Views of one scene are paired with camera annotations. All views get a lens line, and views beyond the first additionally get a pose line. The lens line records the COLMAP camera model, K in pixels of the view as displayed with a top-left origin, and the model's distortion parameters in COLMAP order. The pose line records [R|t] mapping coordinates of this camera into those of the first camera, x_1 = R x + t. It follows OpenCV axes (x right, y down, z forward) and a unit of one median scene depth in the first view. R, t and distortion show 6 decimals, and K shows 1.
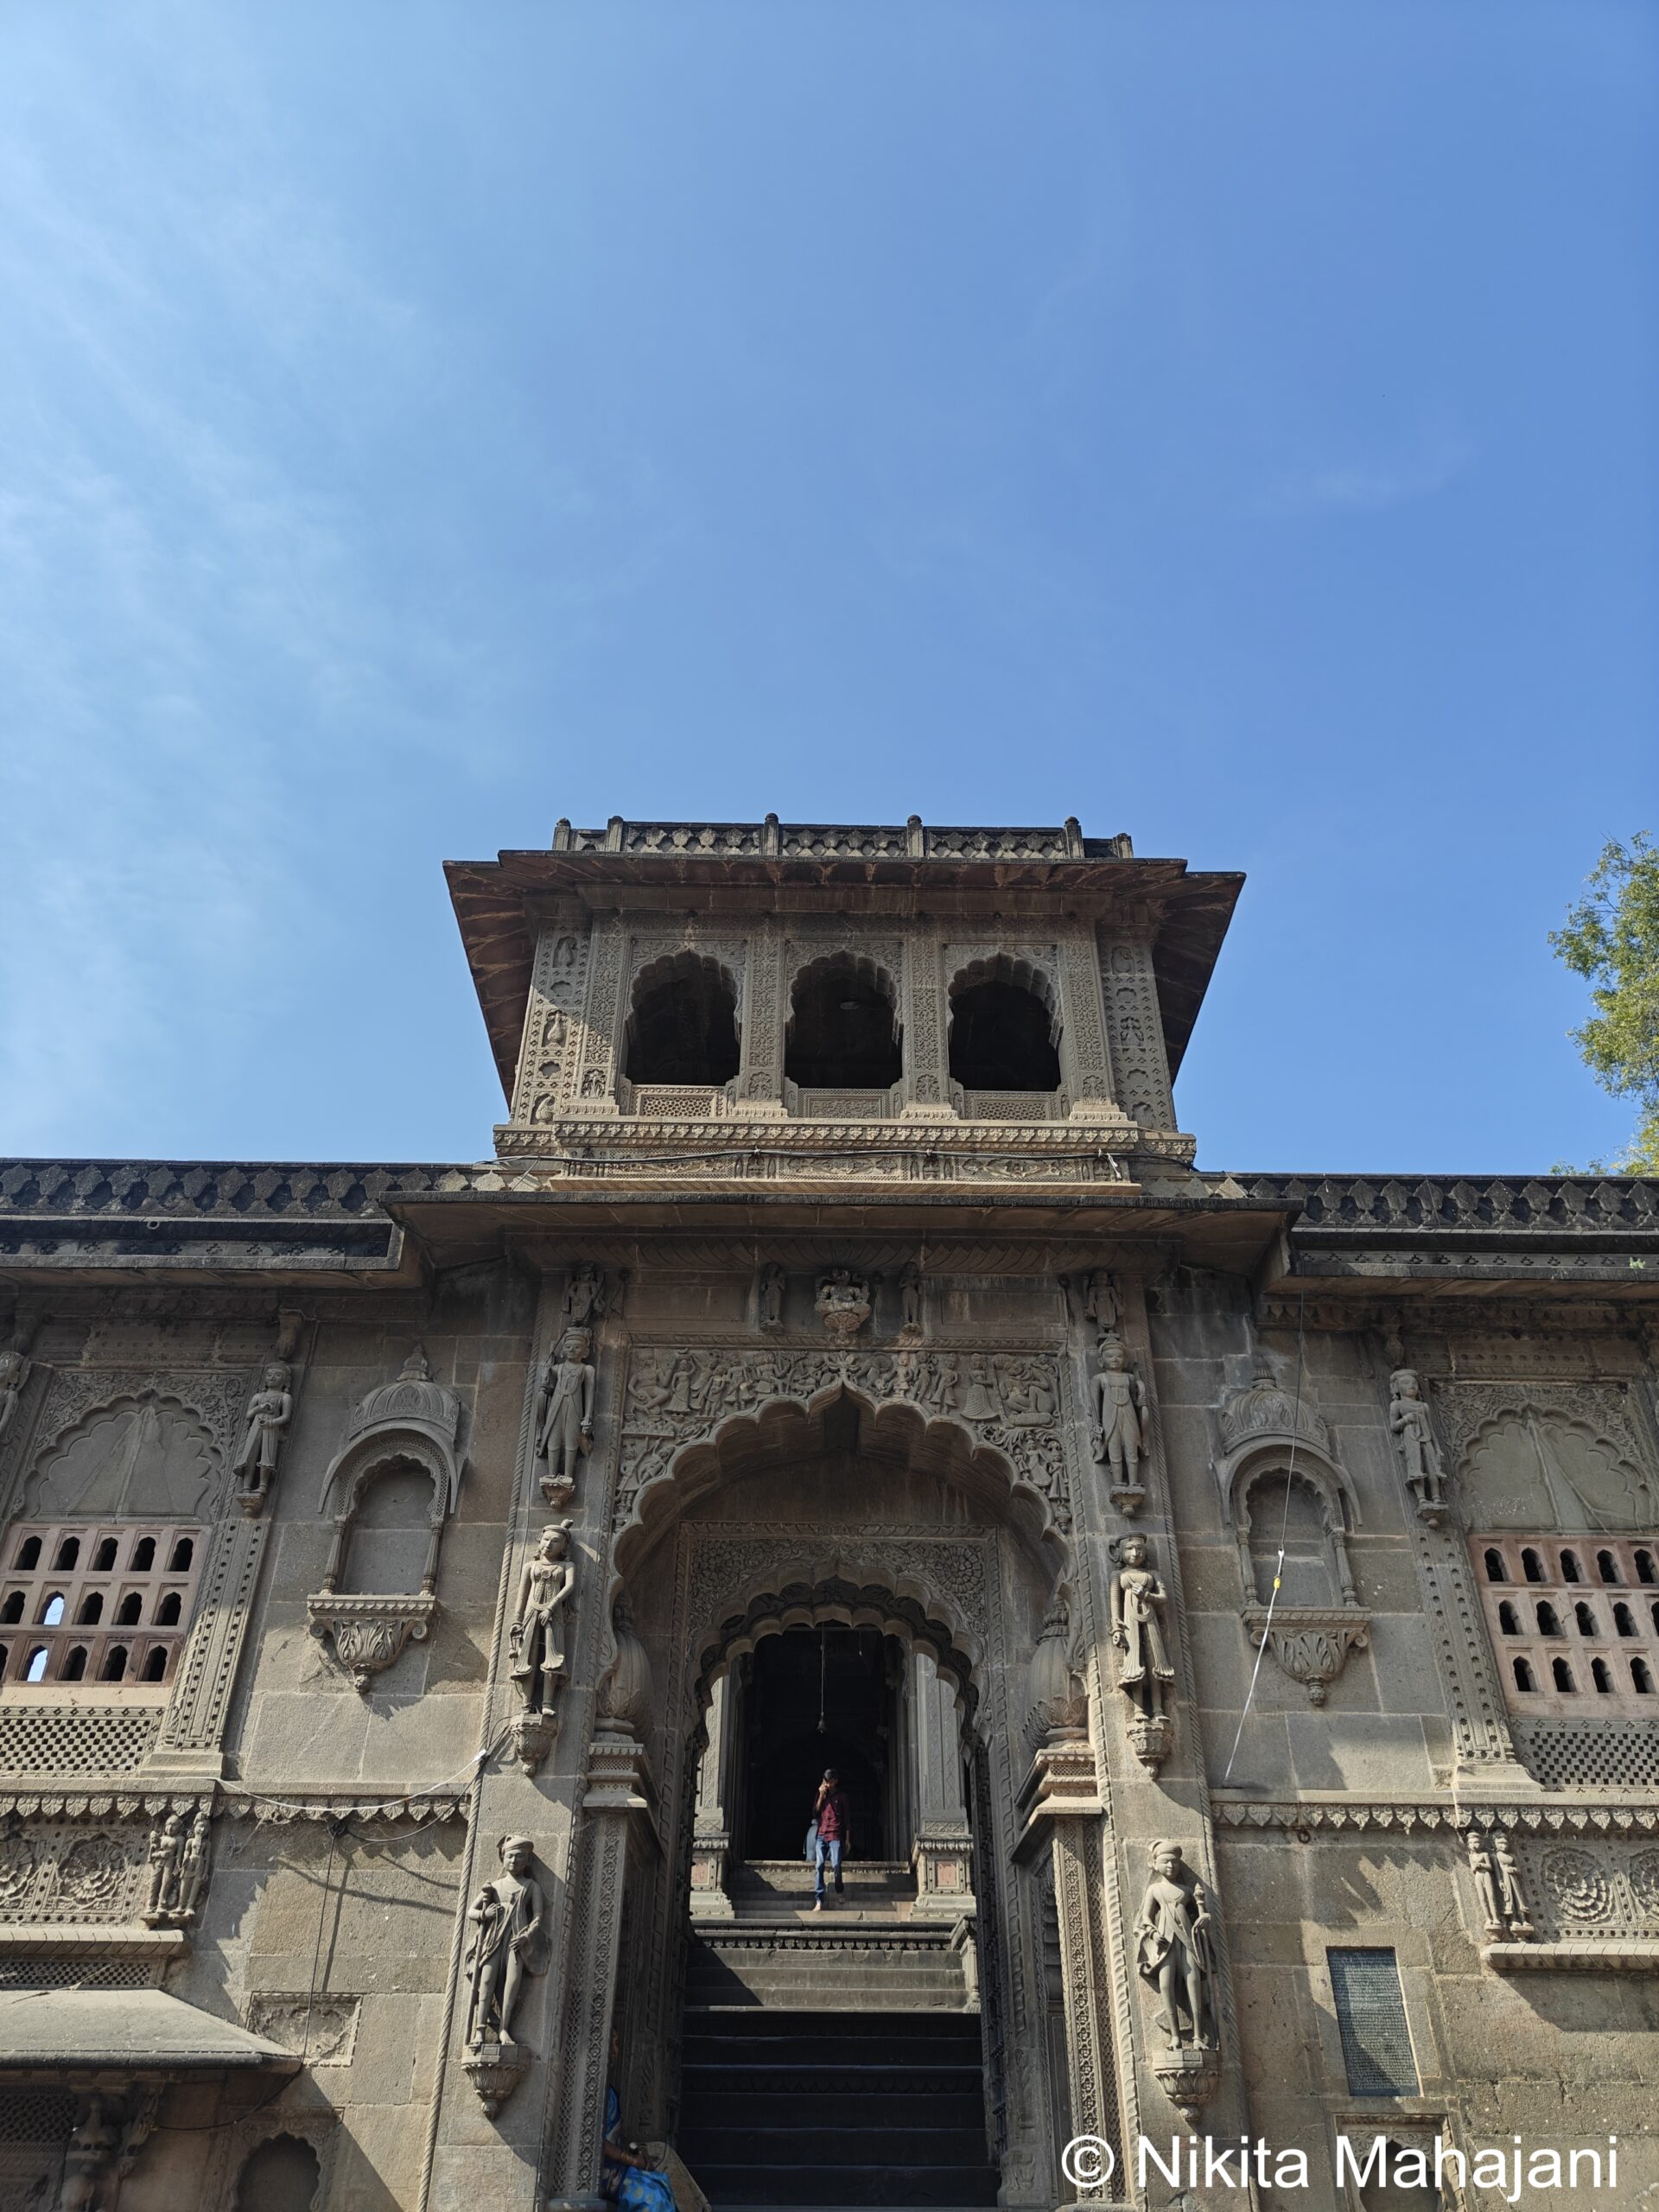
lens RADIAL K [[1549.2, 0, 824.4], [0, 1549.2, 1109.7], [0, 0, 1]] dist [0.002739, 0.000014]
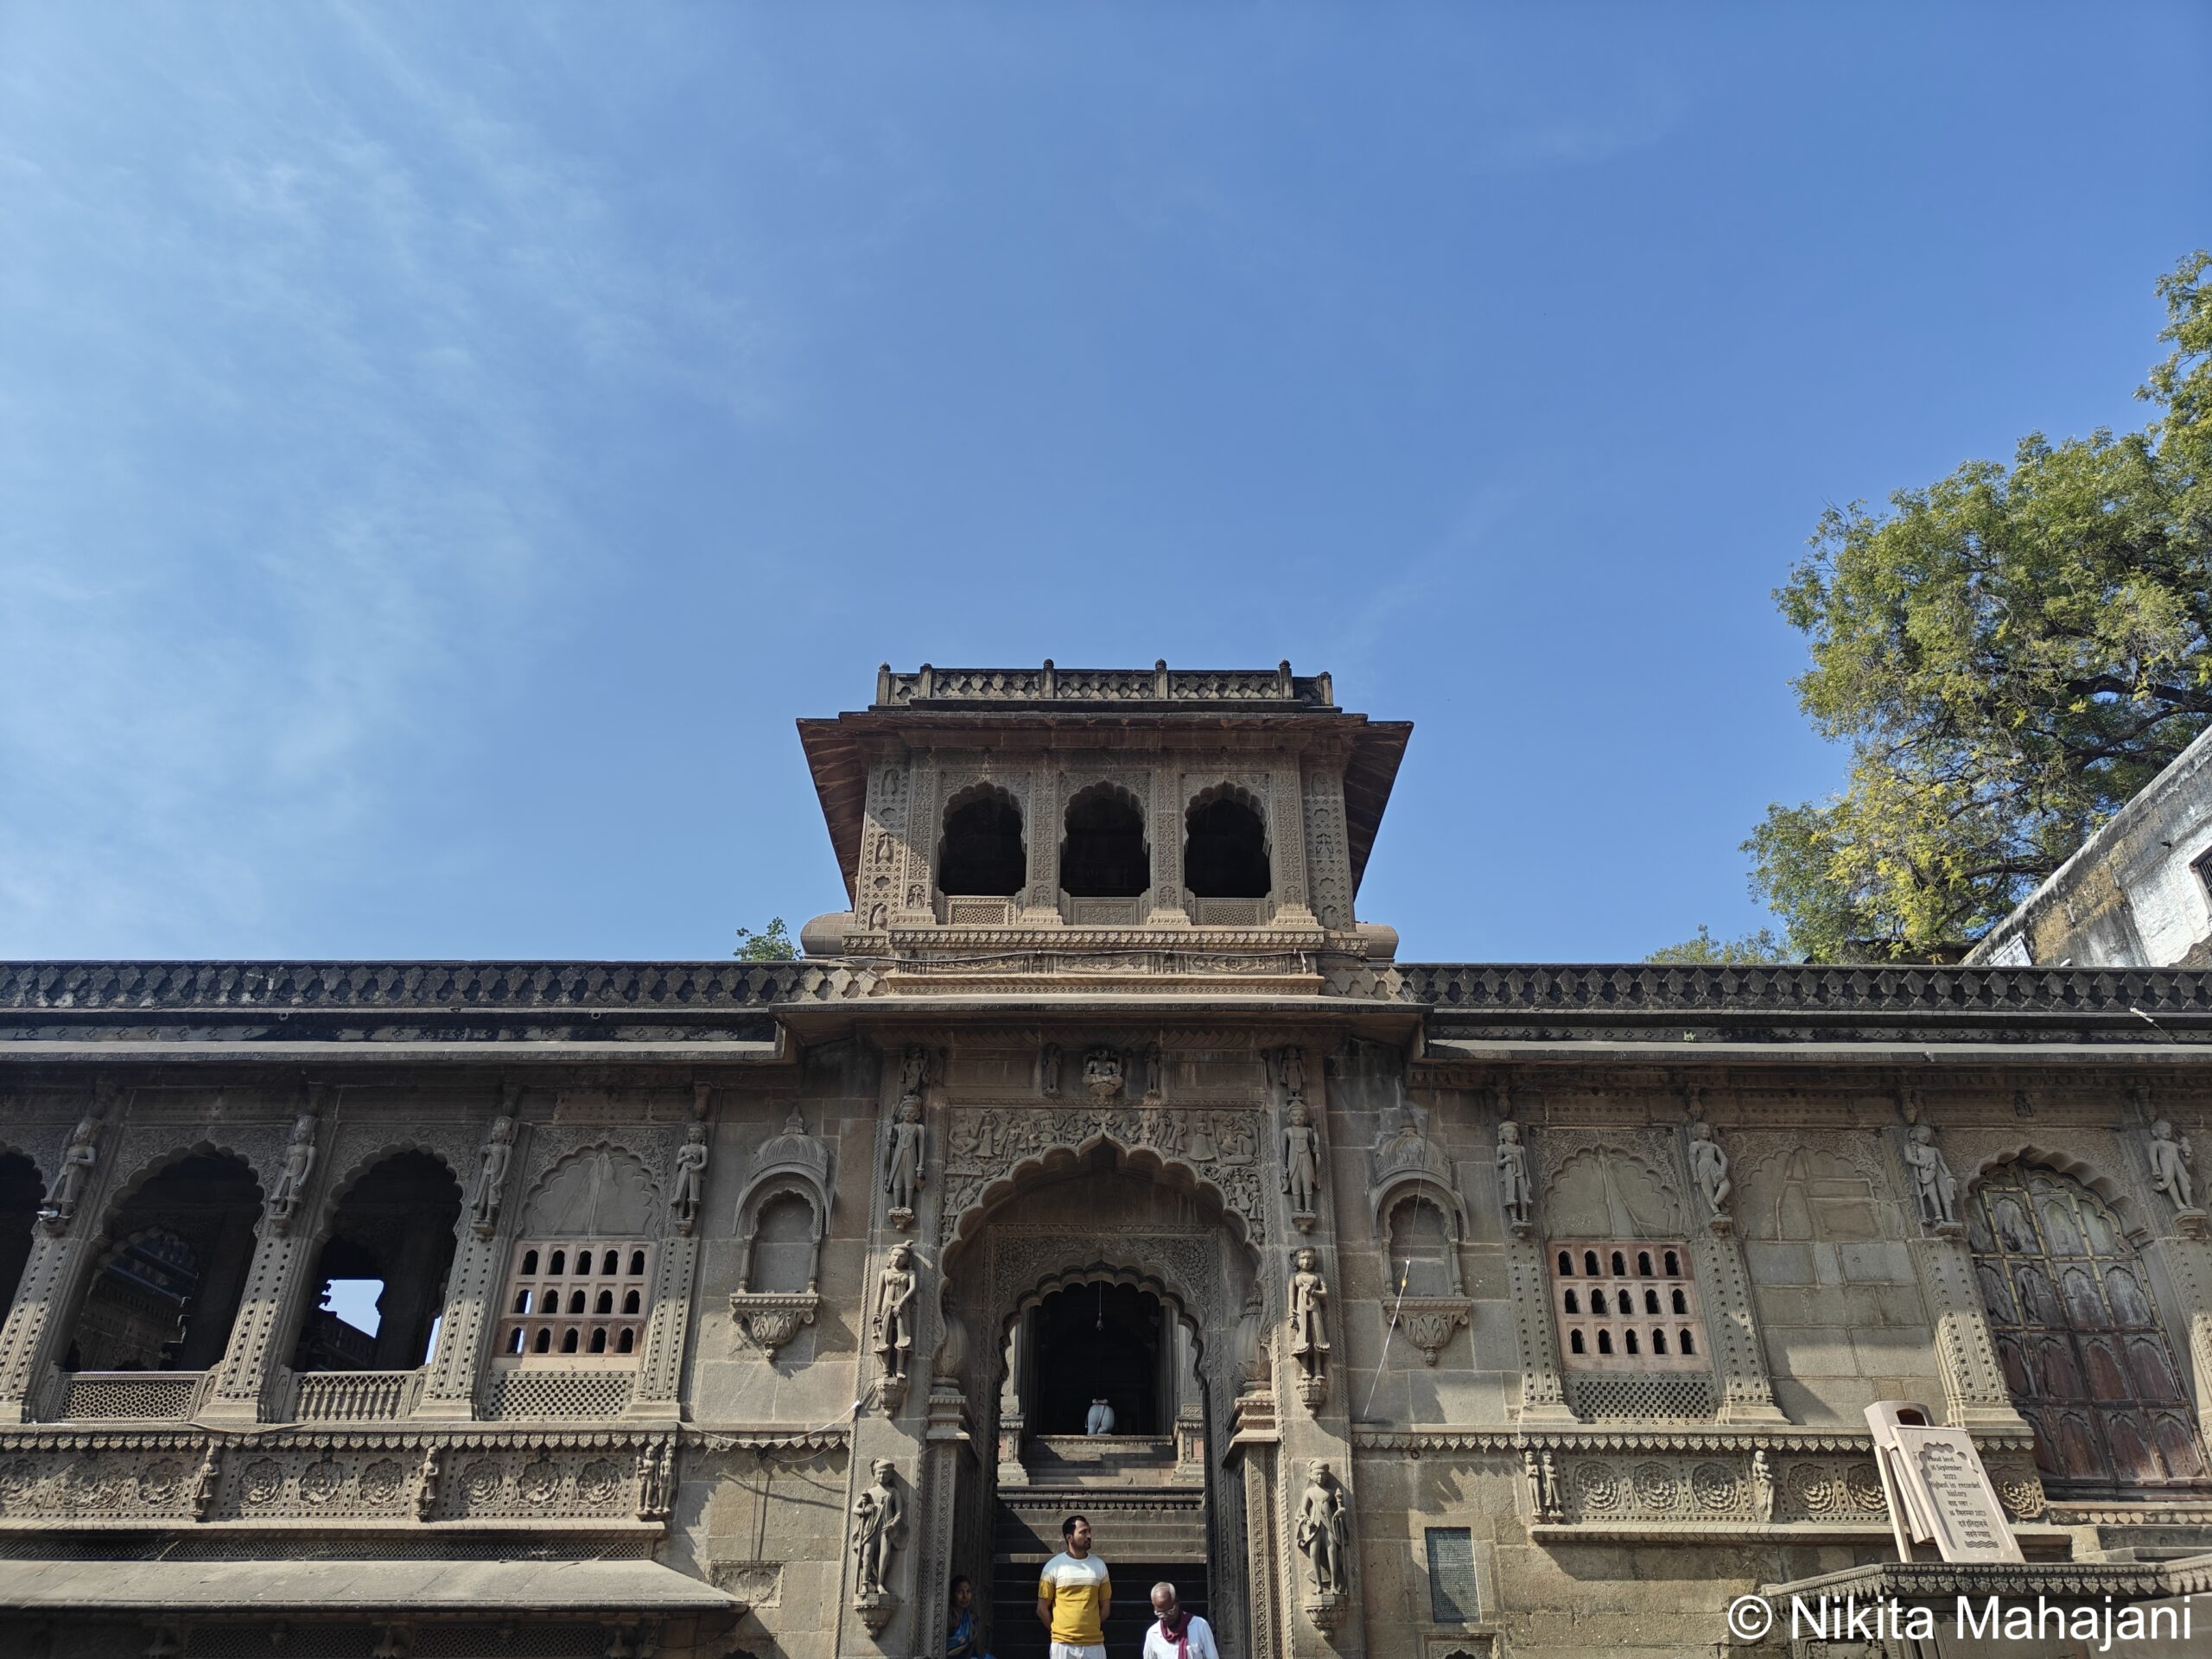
lens RADIAL K [[1549.2, 0, 1103.9], [0, 1549.2, 805.8], [0, 0, 1]] dist [0.002739, 0.000014]
pose [[0.999967, -0.007191, -0.003837, 0.020511], [0.007489, 0.996386, 0.084606, -0.238836], [0.003215, -0.084632, 0.996407, -0.365176]]
